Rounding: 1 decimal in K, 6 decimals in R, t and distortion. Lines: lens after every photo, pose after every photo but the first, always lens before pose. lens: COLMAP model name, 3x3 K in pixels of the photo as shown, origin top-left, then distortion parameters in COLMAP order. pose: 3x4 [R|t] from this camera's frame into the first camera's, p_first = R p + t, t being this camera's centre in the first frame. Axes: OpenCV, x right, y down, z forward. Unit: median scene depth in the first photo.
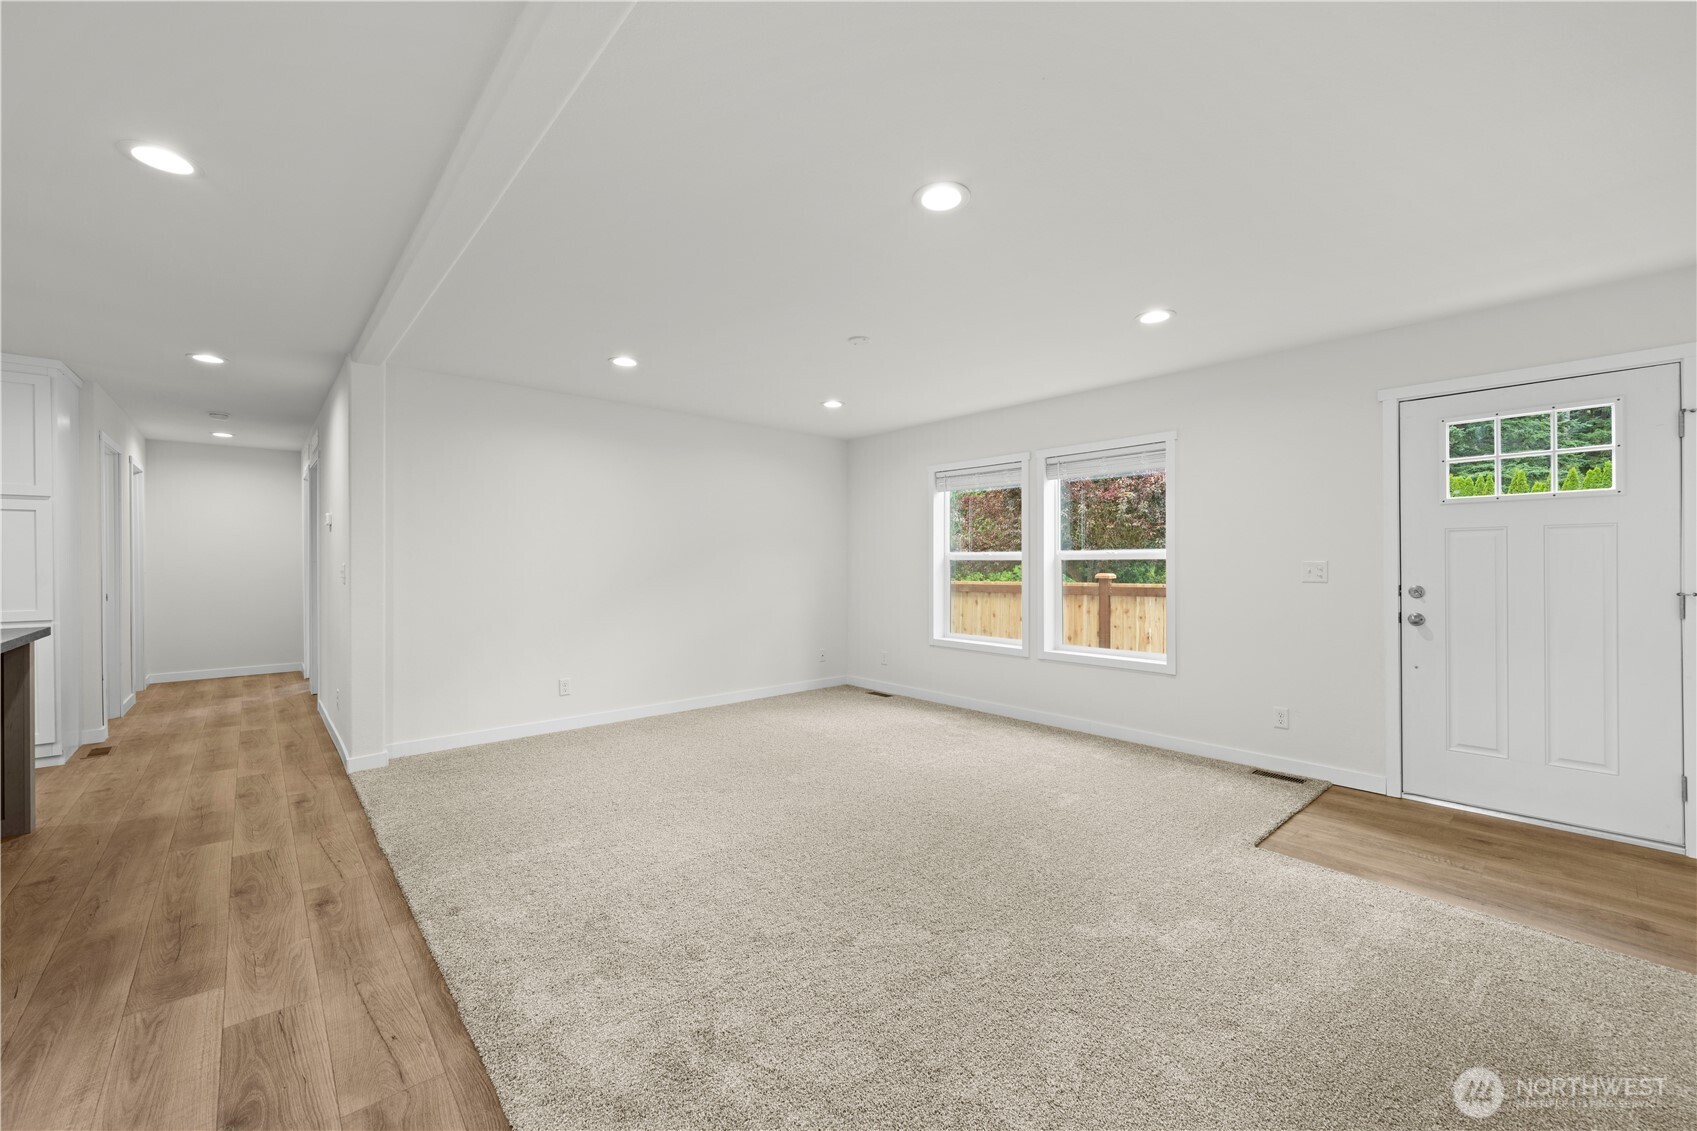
lens RADIAL K [[663.5, 0, 853.6], [0, 663.5, 568.8], [0, 0, 1]] dist [-0.006092, -0.000042]
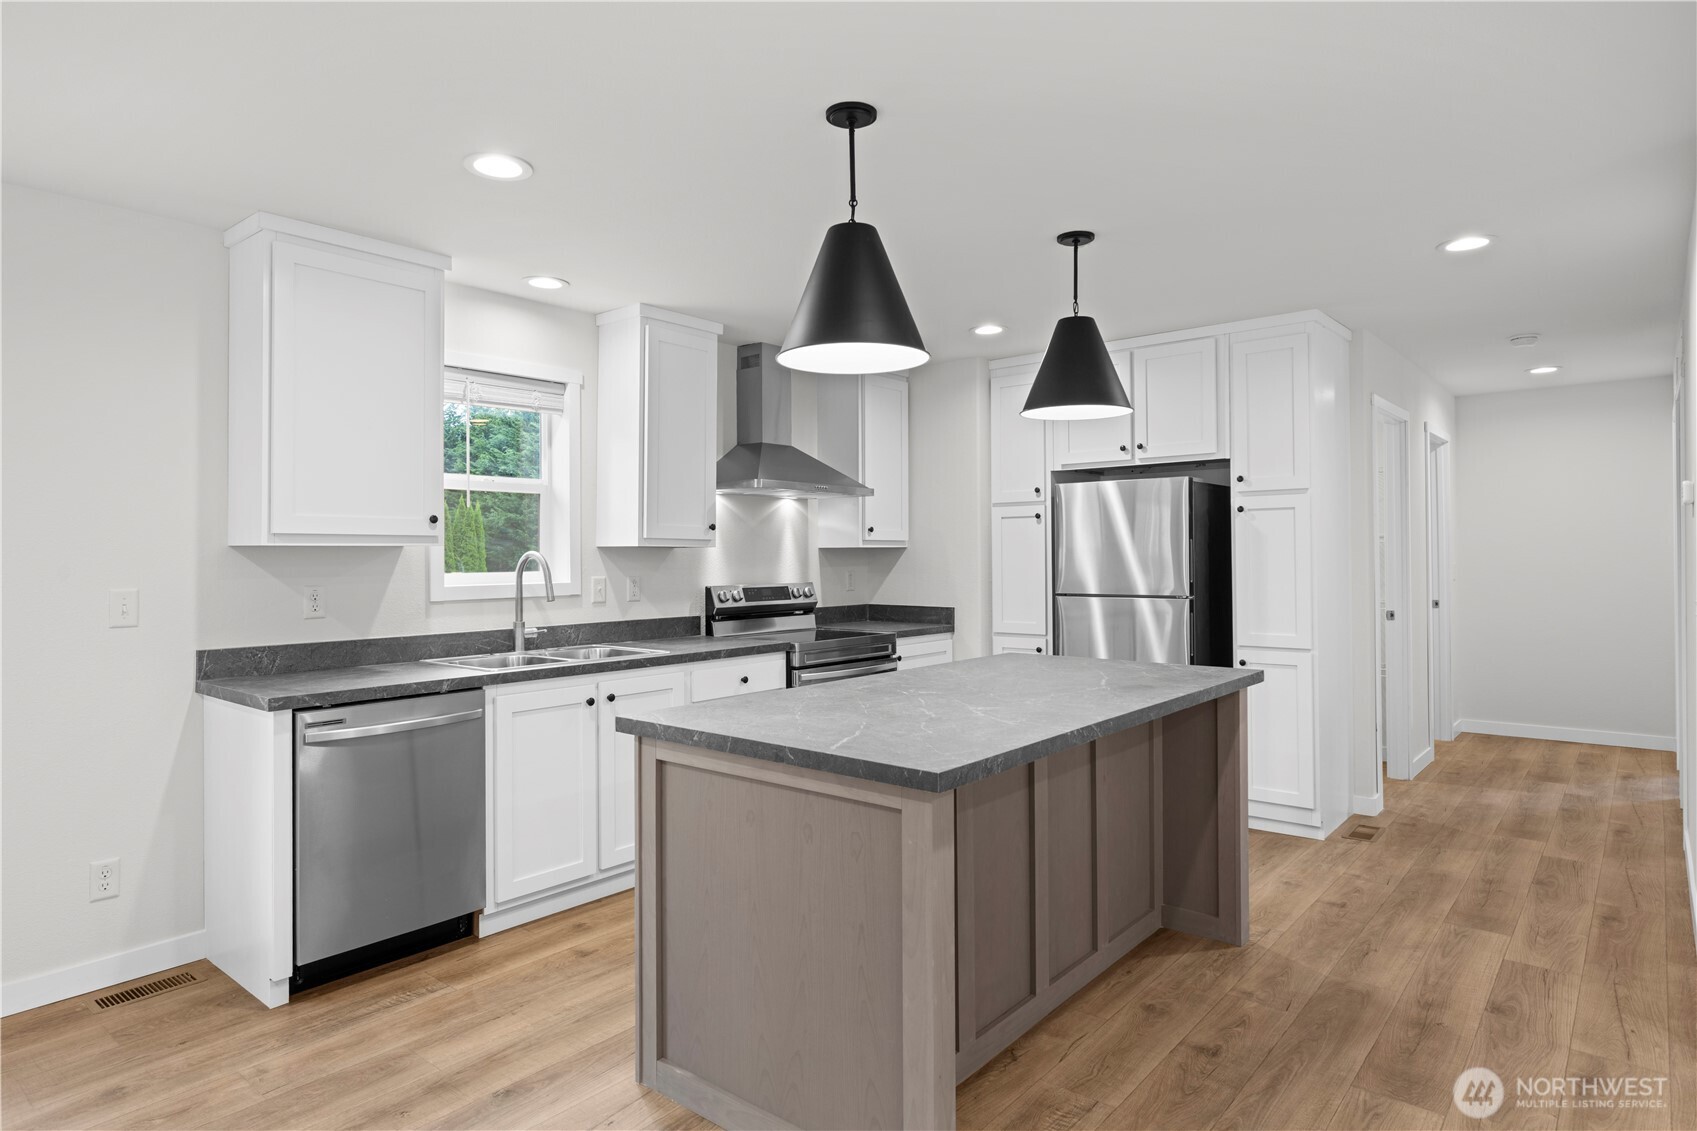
lens RADIAL K [[967.1, 0, 852.7], [0, 967.1, 547.6], [0, 0, 1]] dist [0.003640, 0.002969]
pose [[0.139758, -0.006202, -0.990166, -0.222246], [-0.004790, 0.999964, -0.006940, -0.037927], [0.990174, 0.005712, 0.139724, 0.398542]]
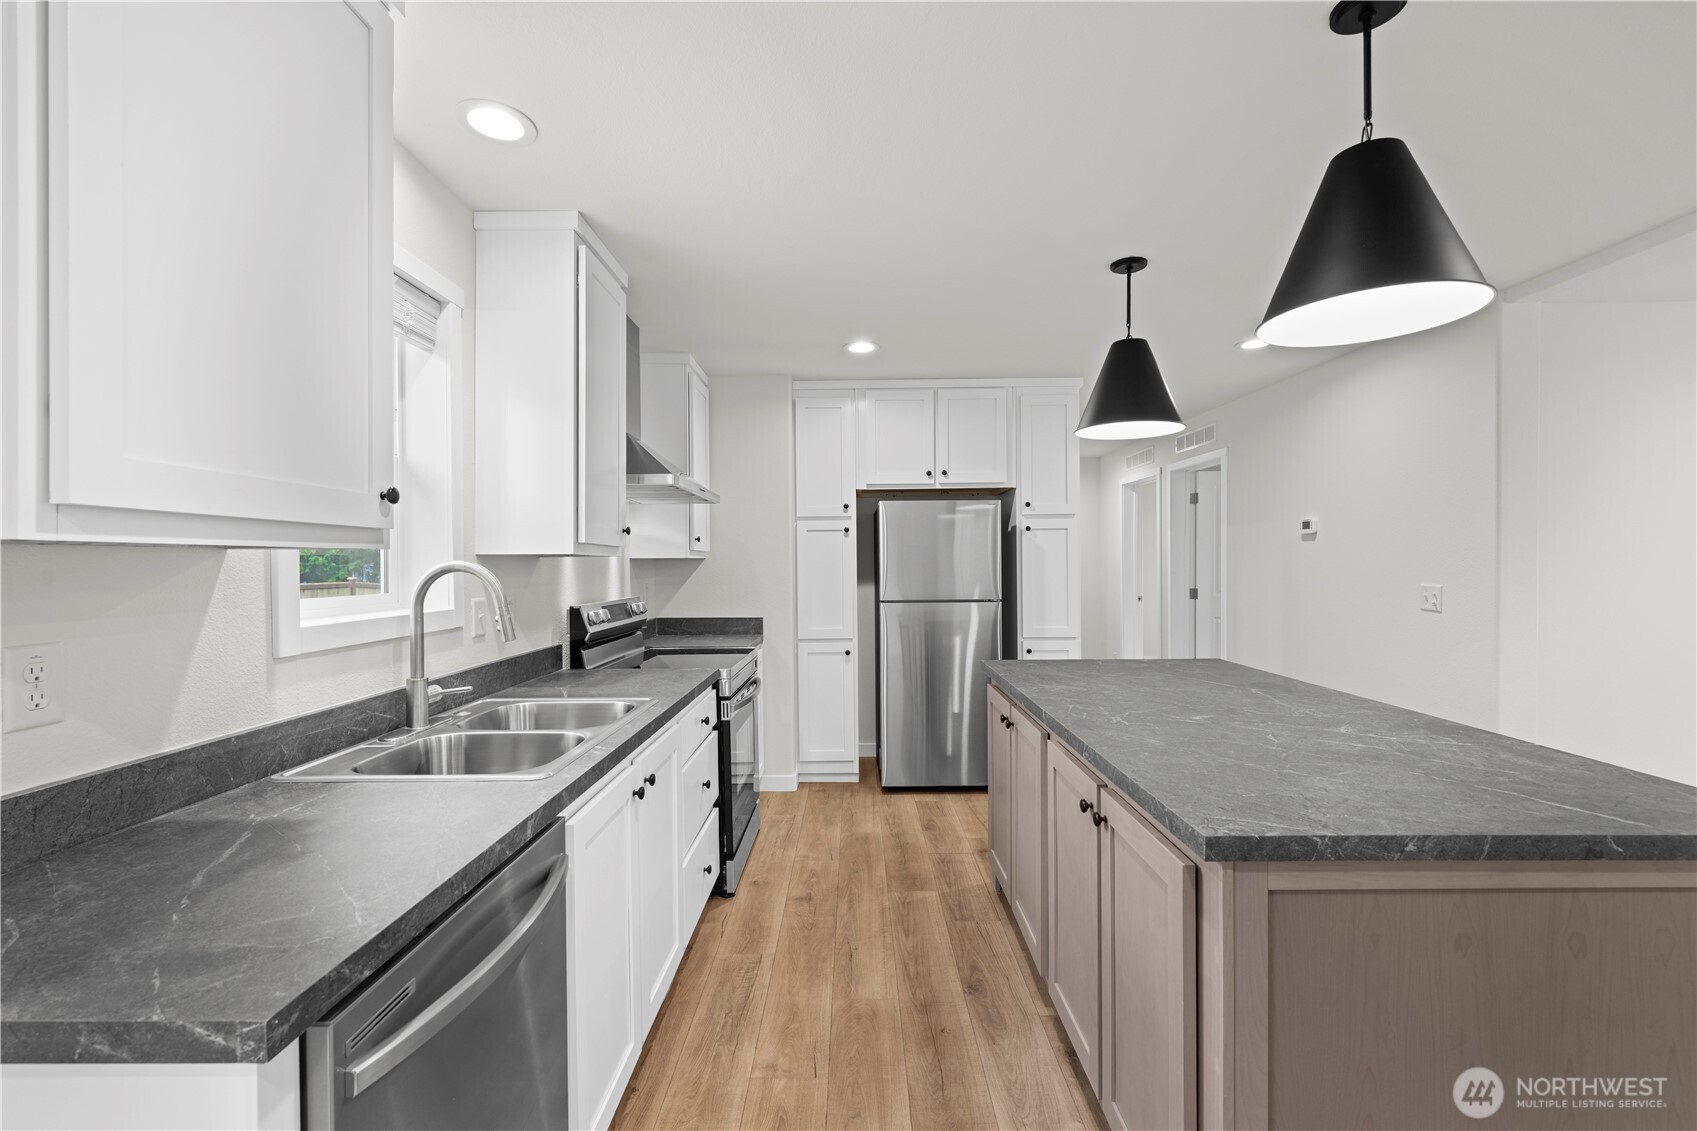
lens RADIAL K [[719.1, 0, 855.3], [0, 719.1, 581.3], [0, 0, 1]] dist [-0.007243, 0.002579]
pose [[0.738259, 0.012708, -0.674397, -0.940589], [-0.001388, 0.999849, 0.017321, -0.032994], [0.674516, -0.011851, 0.738166, -0.058555]]
